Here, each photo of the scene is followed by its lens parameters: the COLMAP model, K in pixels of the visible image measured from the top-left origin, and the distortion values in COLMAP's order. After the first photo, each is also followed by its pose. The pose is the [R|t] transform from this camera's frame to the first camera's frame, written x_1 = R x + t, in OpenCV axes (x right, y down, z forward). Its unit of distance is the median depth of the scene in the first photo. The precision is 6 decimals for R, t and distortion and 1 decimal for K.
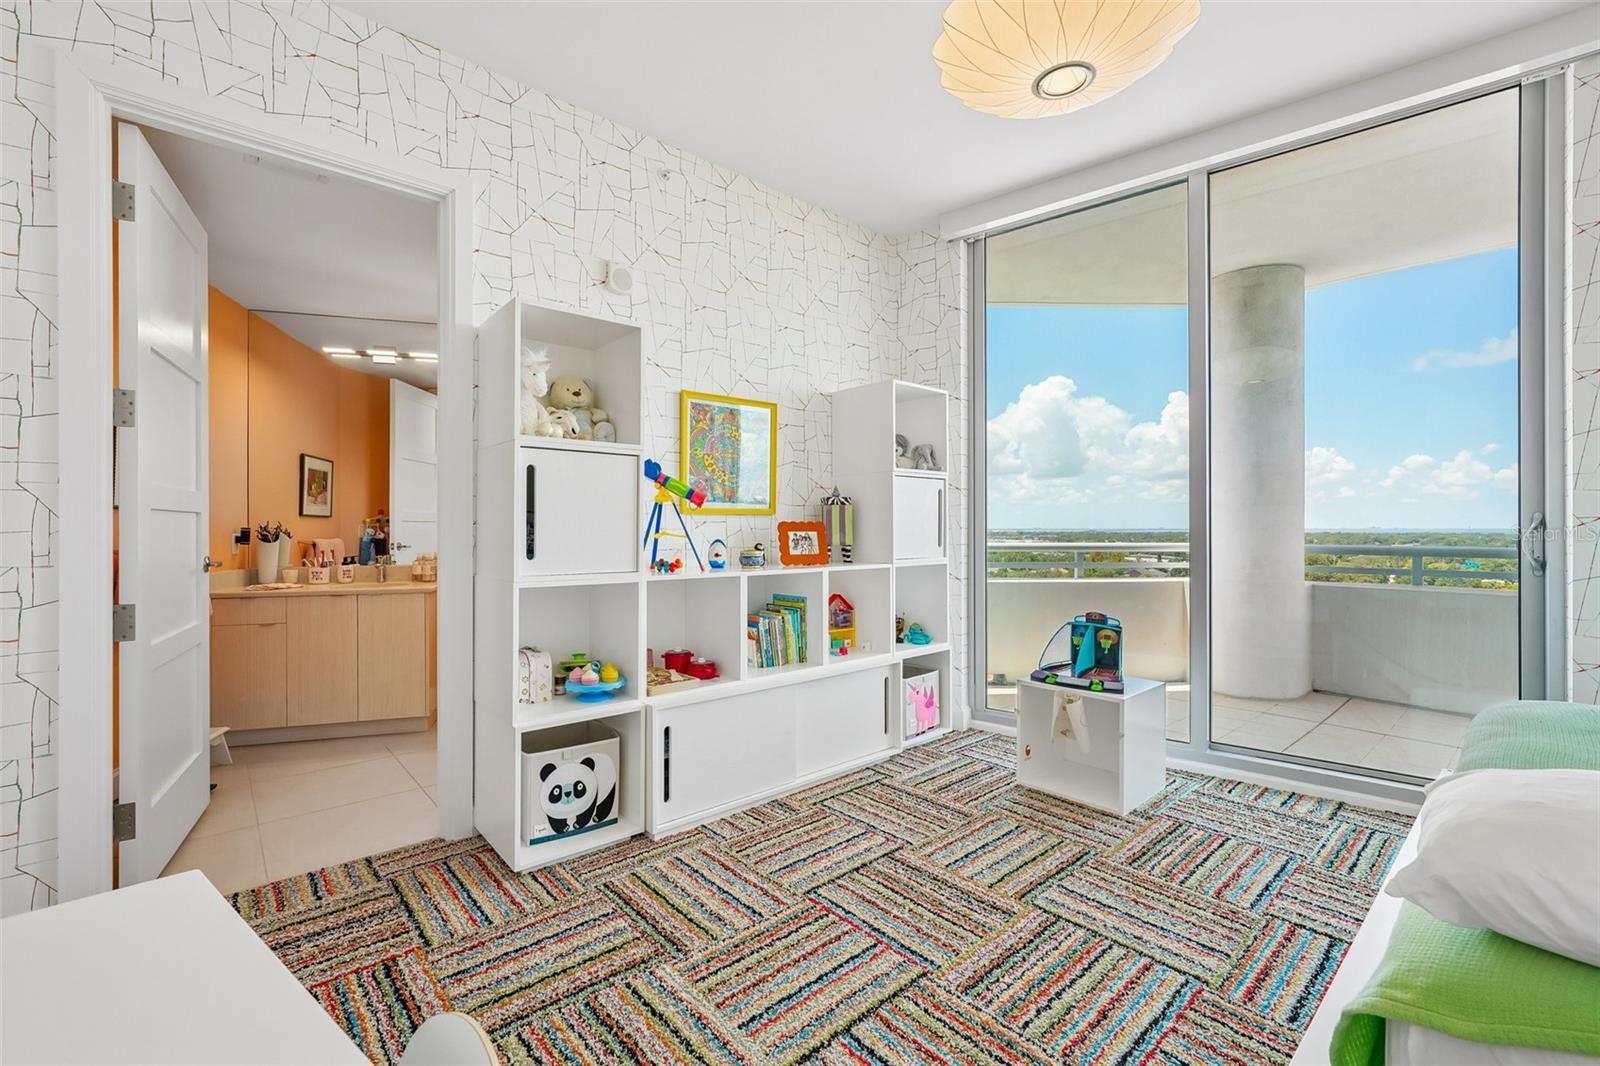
lens RADIAL K [[673.4, 0, 801.0], [0, 673.4, 530.8], [0, 0, 1]] dist [-0.004632, 0.001996]
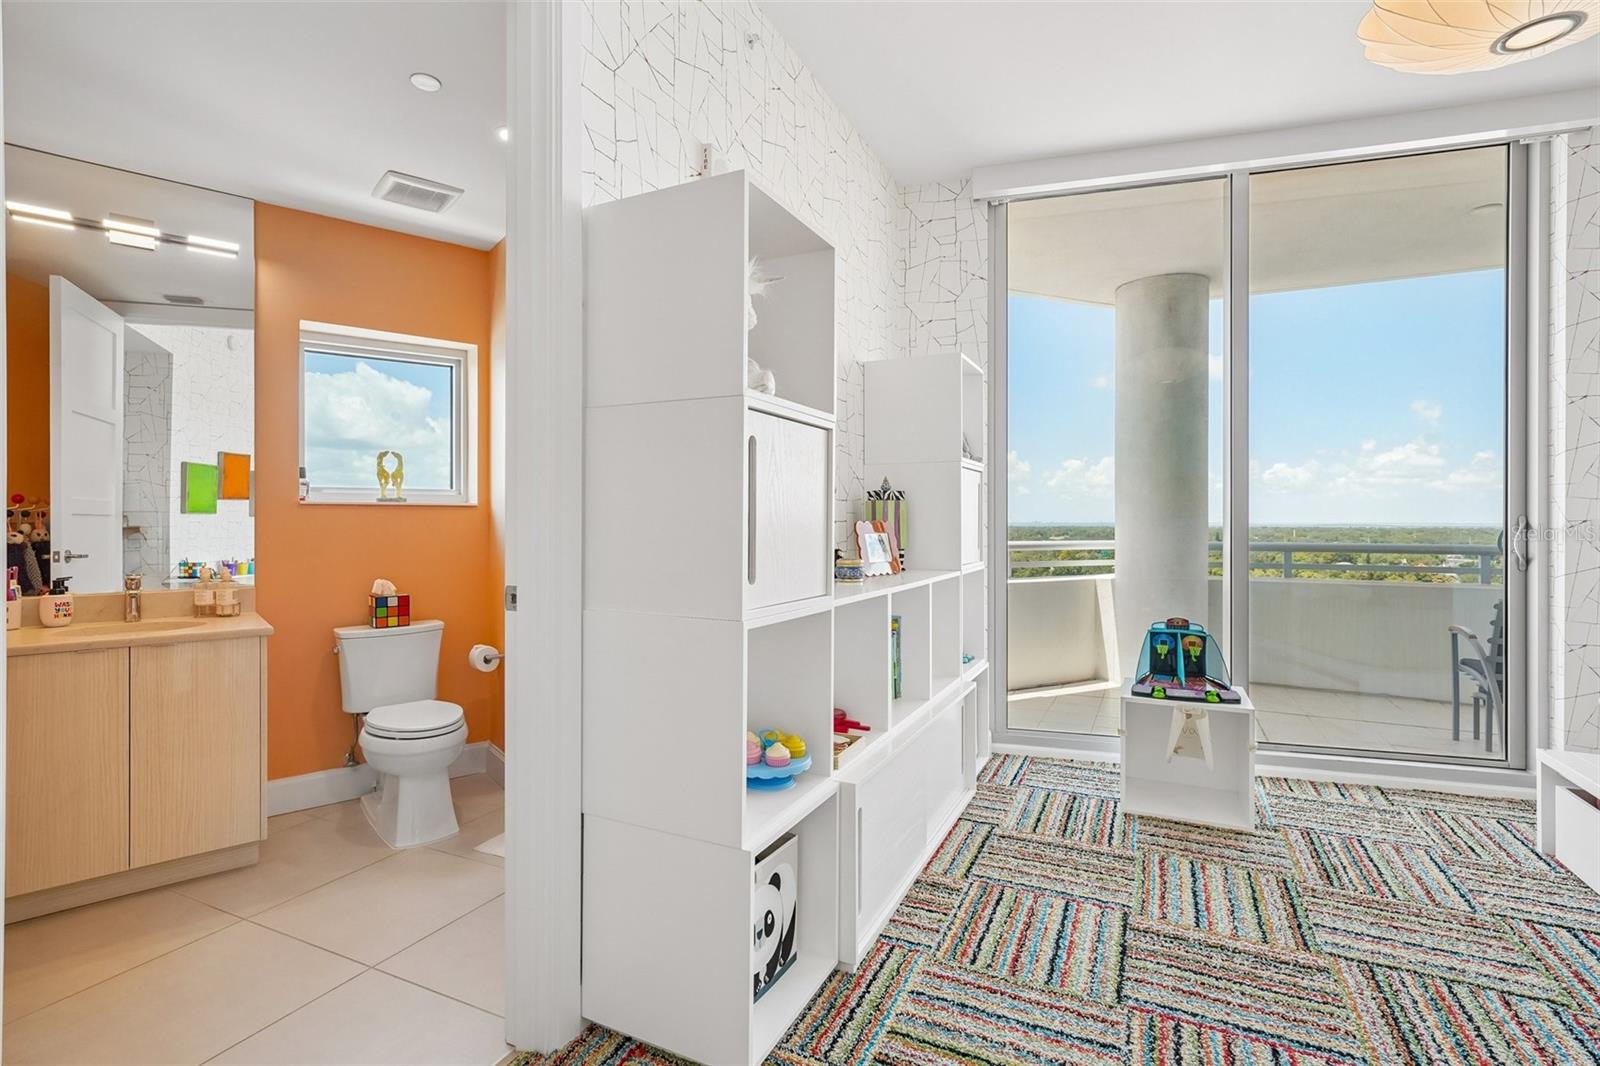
lens RADIAL K [[750.7, 0, 797.4], [0, 750.7, 526.3], [0, 0, 1]] dist [0.000648, 0.003611]
pose [[0.922639, -0.000473, 0.385664, -0.518474], [-0.000241, 0.999998, 0.001802, -0.010558], [-0.385664, -0.001756, 0.922638, 0.262294]]
